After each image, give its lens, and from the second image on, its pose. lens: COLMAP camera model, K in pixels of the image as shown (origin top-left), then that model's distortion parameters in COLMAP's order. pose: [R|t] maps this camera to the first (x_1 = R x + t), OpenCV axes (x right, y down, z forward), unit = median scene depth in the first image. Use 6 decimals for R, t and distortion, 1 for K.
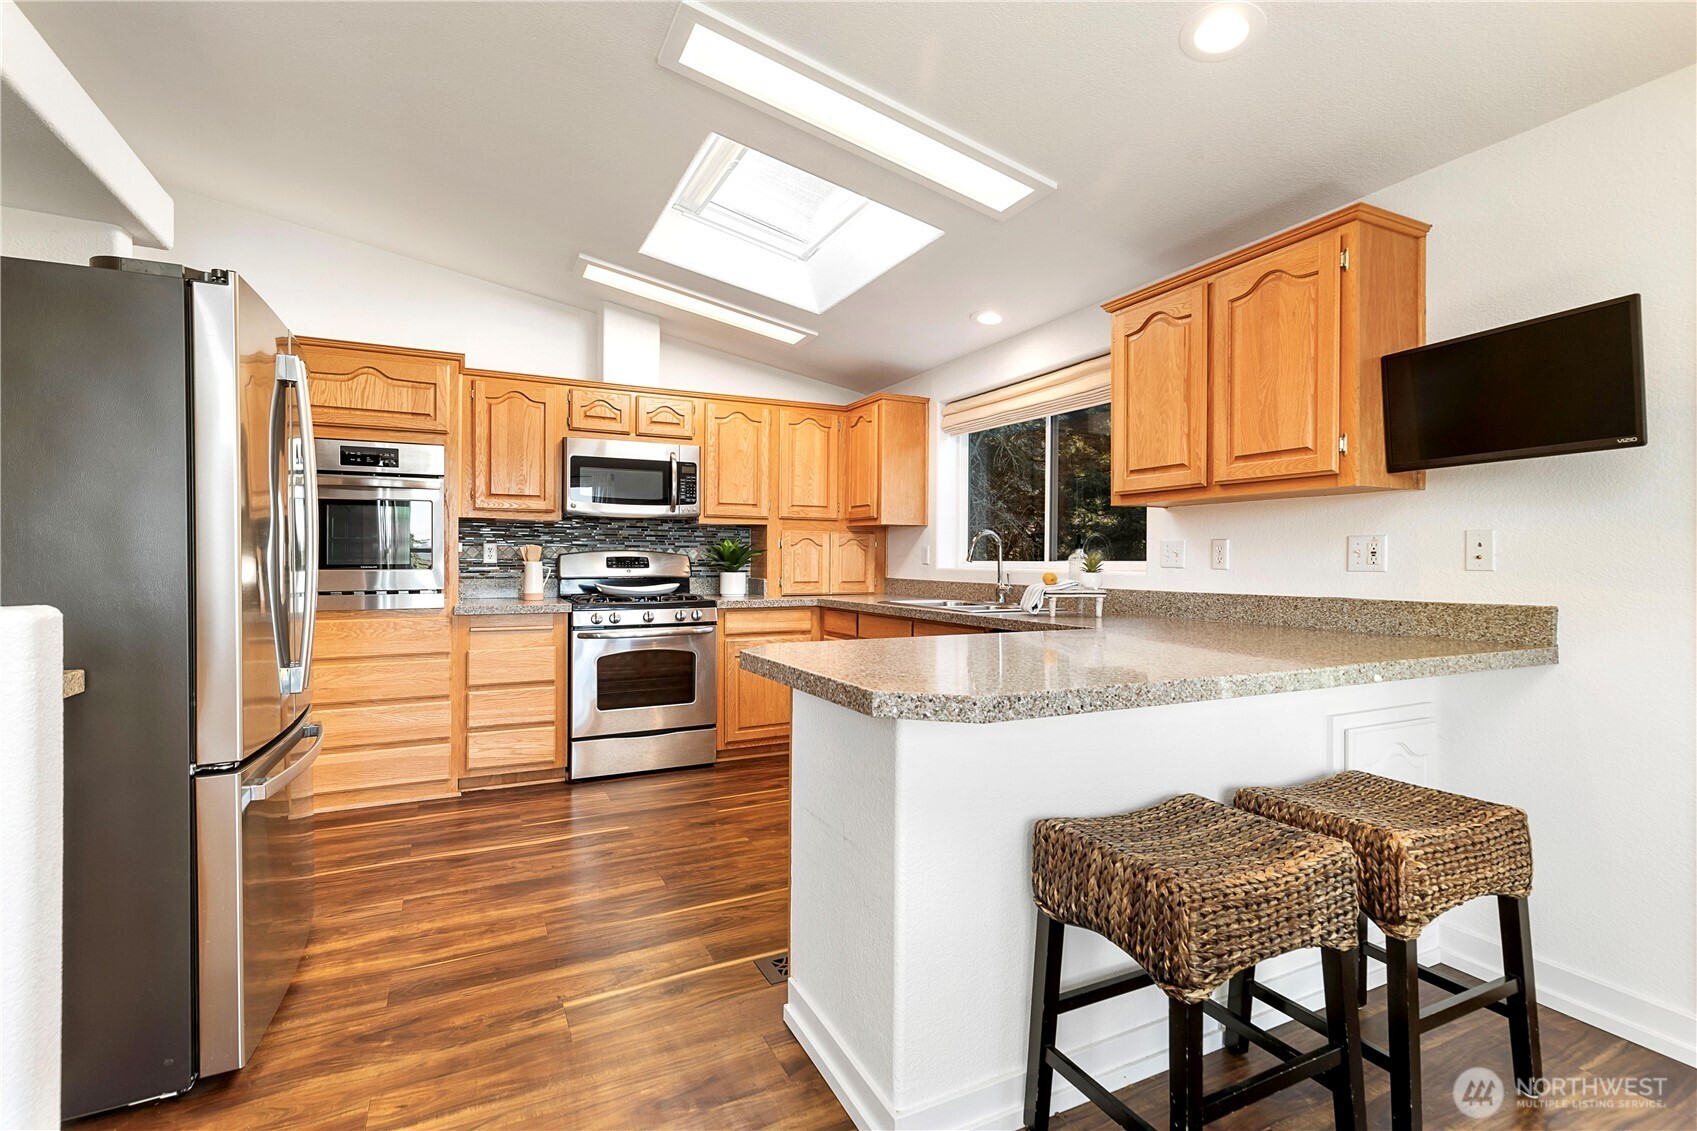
lens RADIAL K [[763.4, 0, 844.0], [0, 763.4, 563.3], [0, 0, 1]] dist [0.006186, -0.001006]
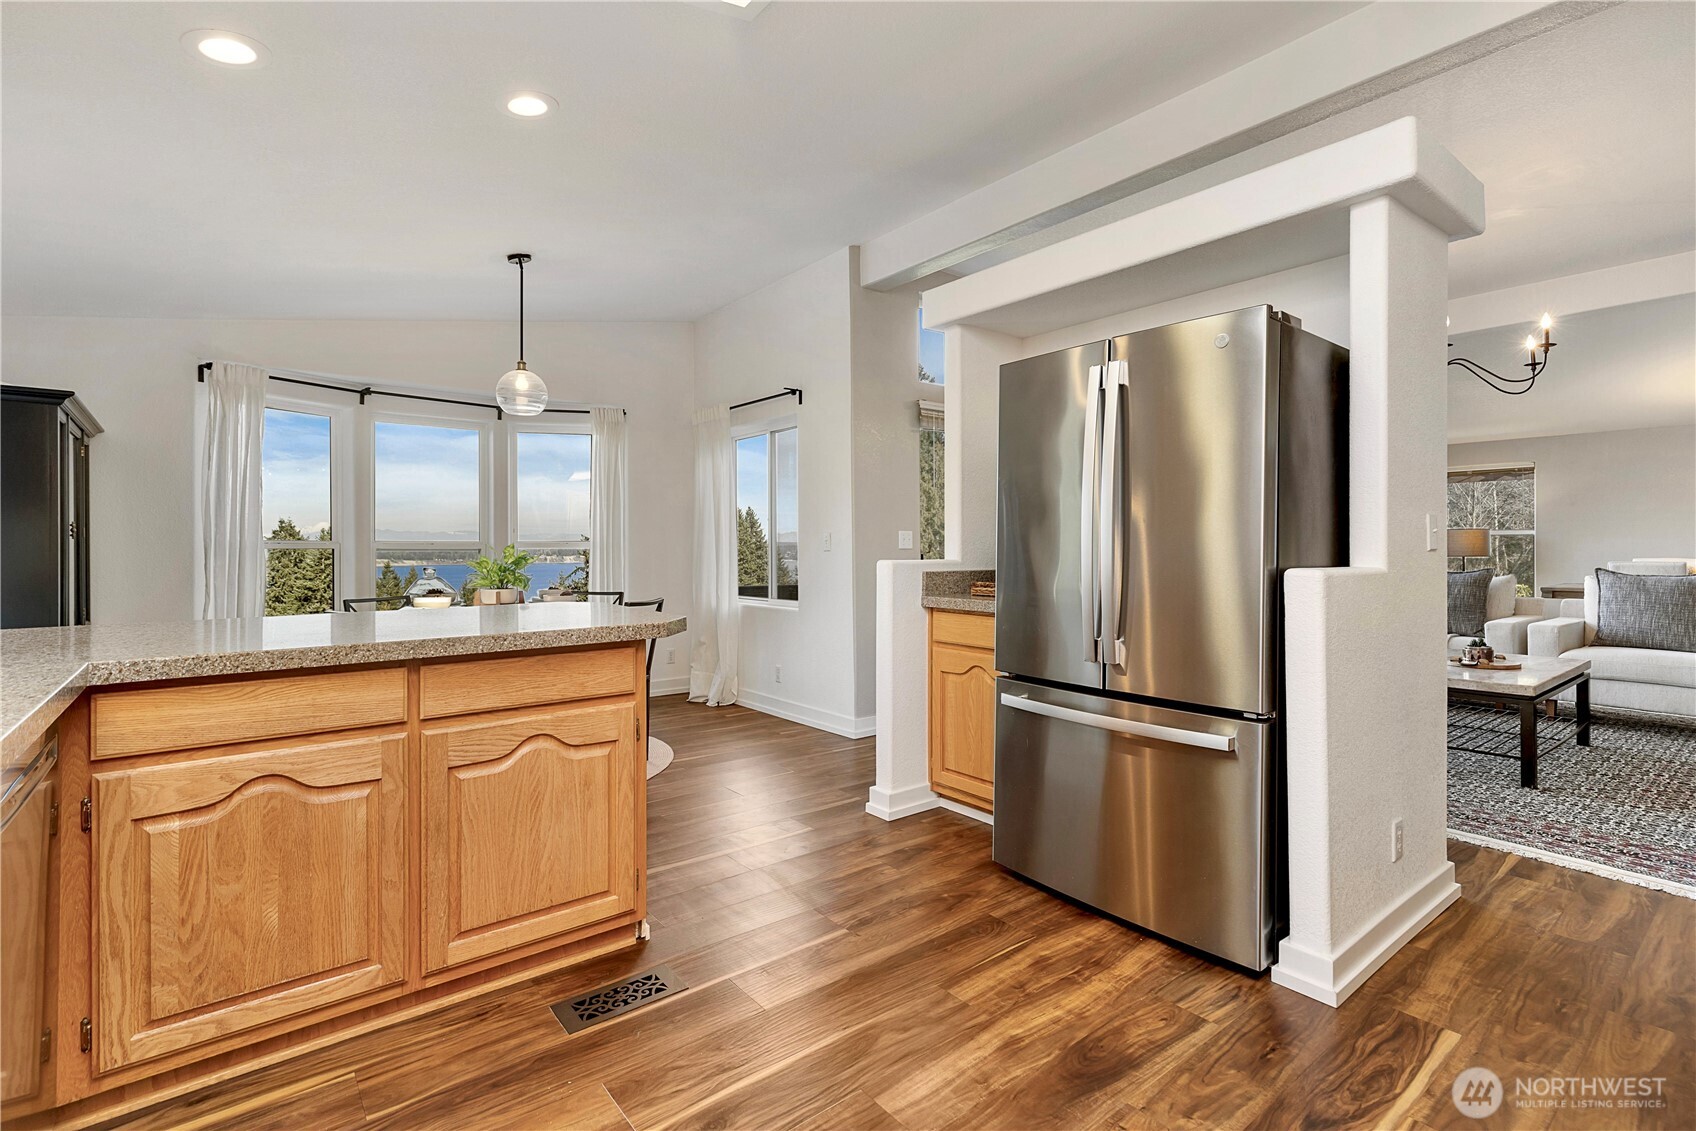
lens RADIAL K [[788.8, 0, 849.2], [0, 788.8, 547.7], [0, 0, 1]] dist [0.008934, -0.000473]
pose [[-0.978109, -0.001377, -0.208088, -0.081133], [-0.002485, 0.999984, 0.005059, -0.004262], [0.208078, 0.005465, -0.978097, 1.453670]]
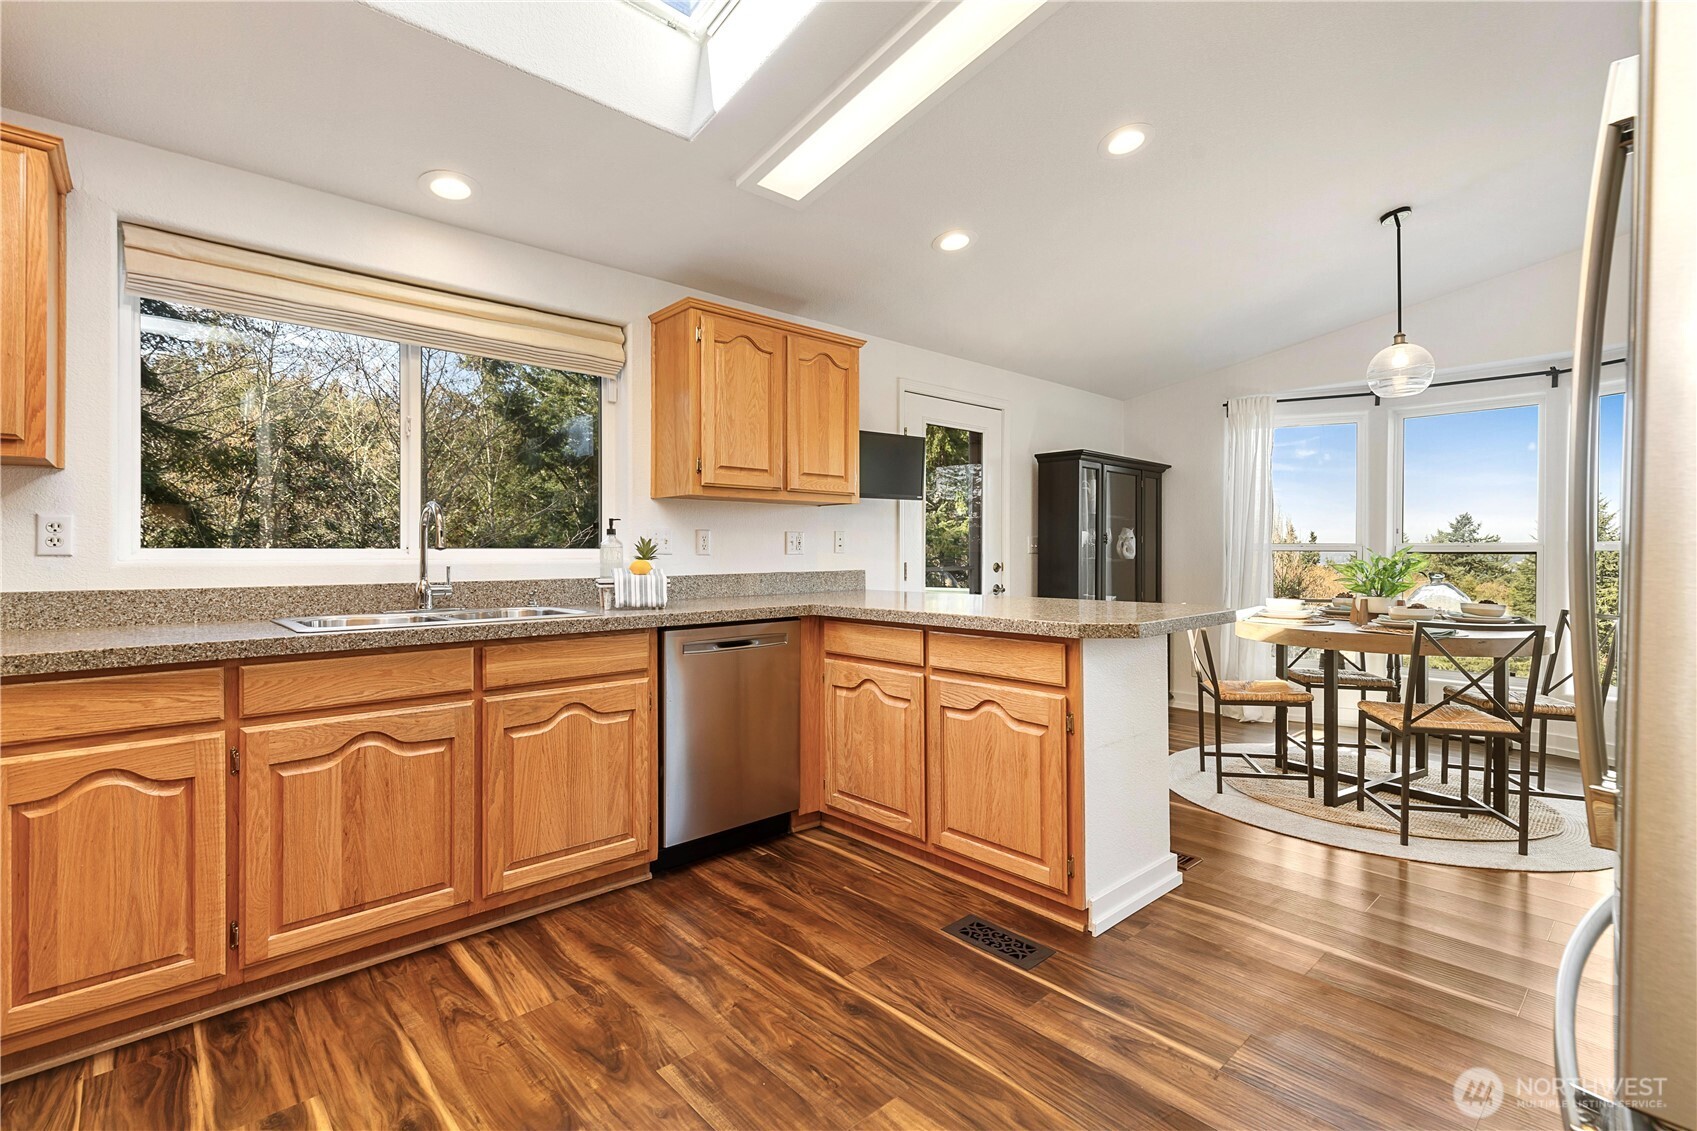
lens RADIAL K [[778.0, 0, 841.7], [0, 778.0, 556.9], [0, 0, 1]] dist [0.009269, -0.000033]
pose [[-0.268139, -0.011621, 0.963310, -0.731276], [0.002302, 0.999917, 0.012703, -0.003248], [-0.963377, 0.005624, -0.268090, 1.100008]]
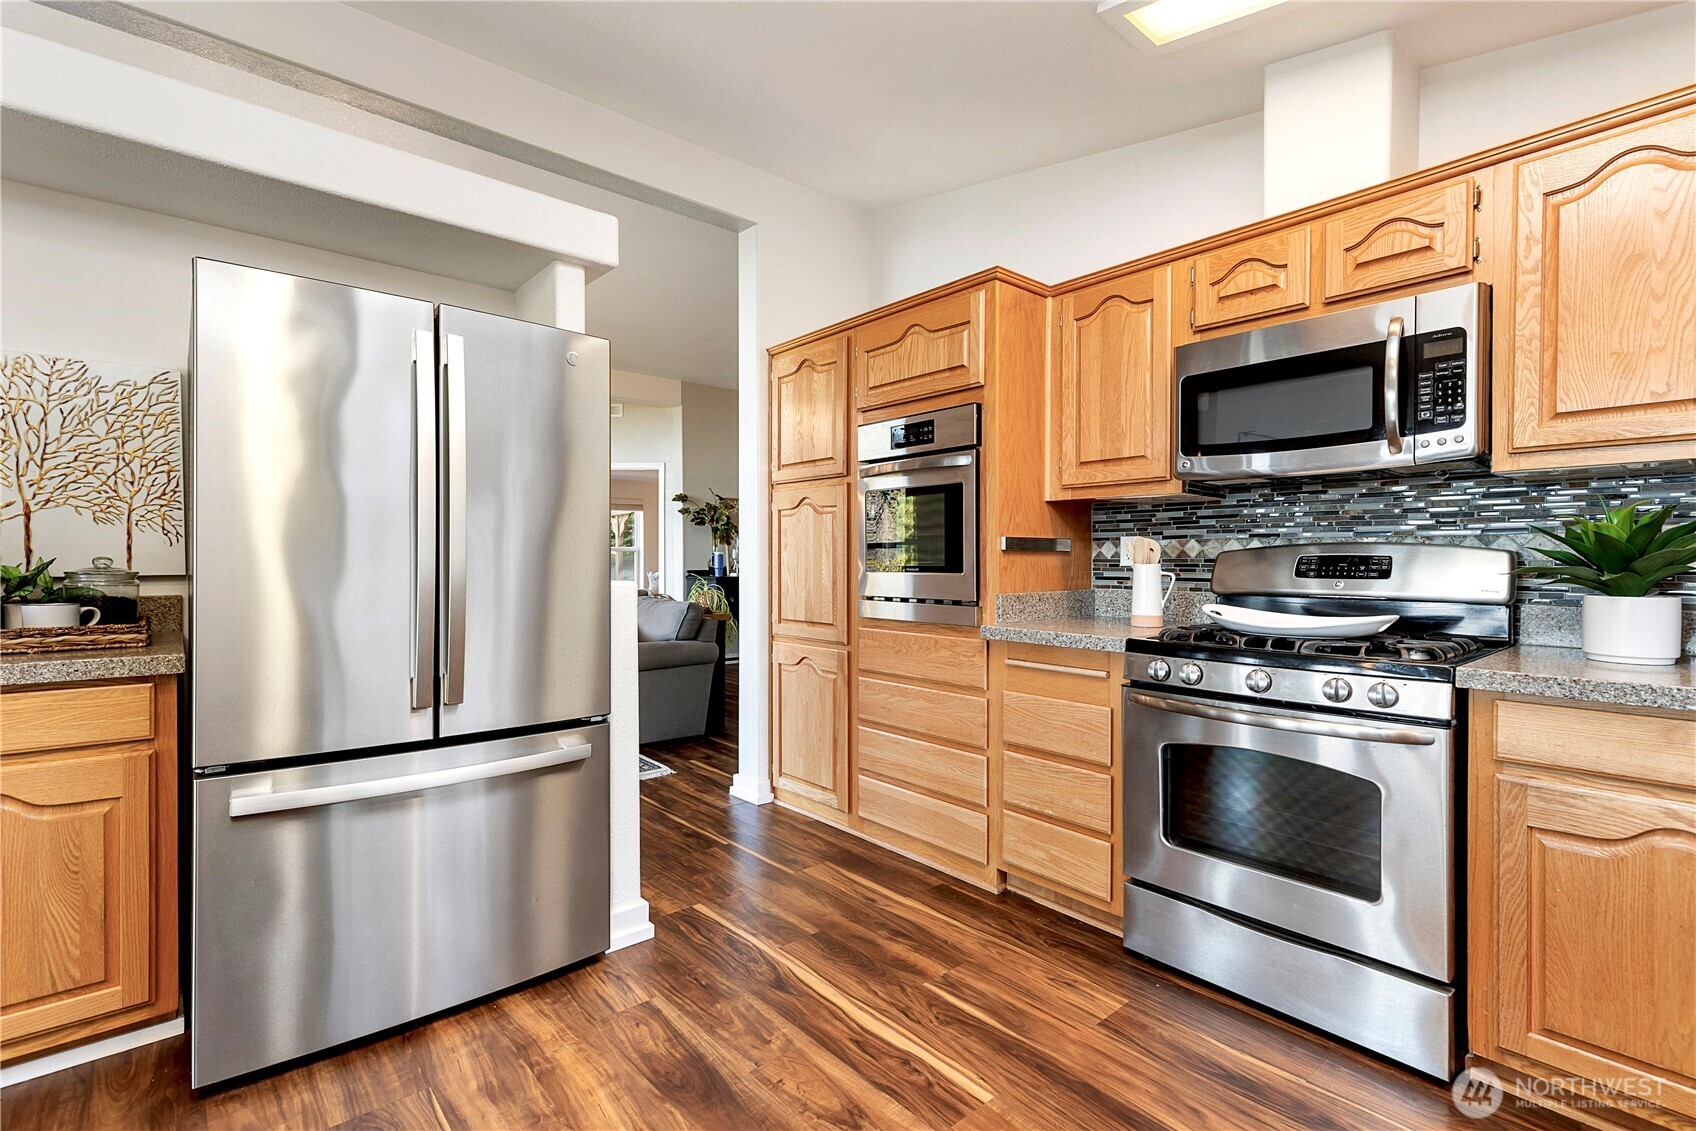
lens RADIAL K [[775.5, 0, 850.4], [0, 775.5, 569.2], [0, 0, 1]] dist [0.006495, 0.000343]
pose [[0.250190, 0.010681, -0.968138, 0.201222], [-0.007932, 0.999928, 0.008982, -0.002391], [0.968164, 0.005432, 0.250257, 0.878331]]
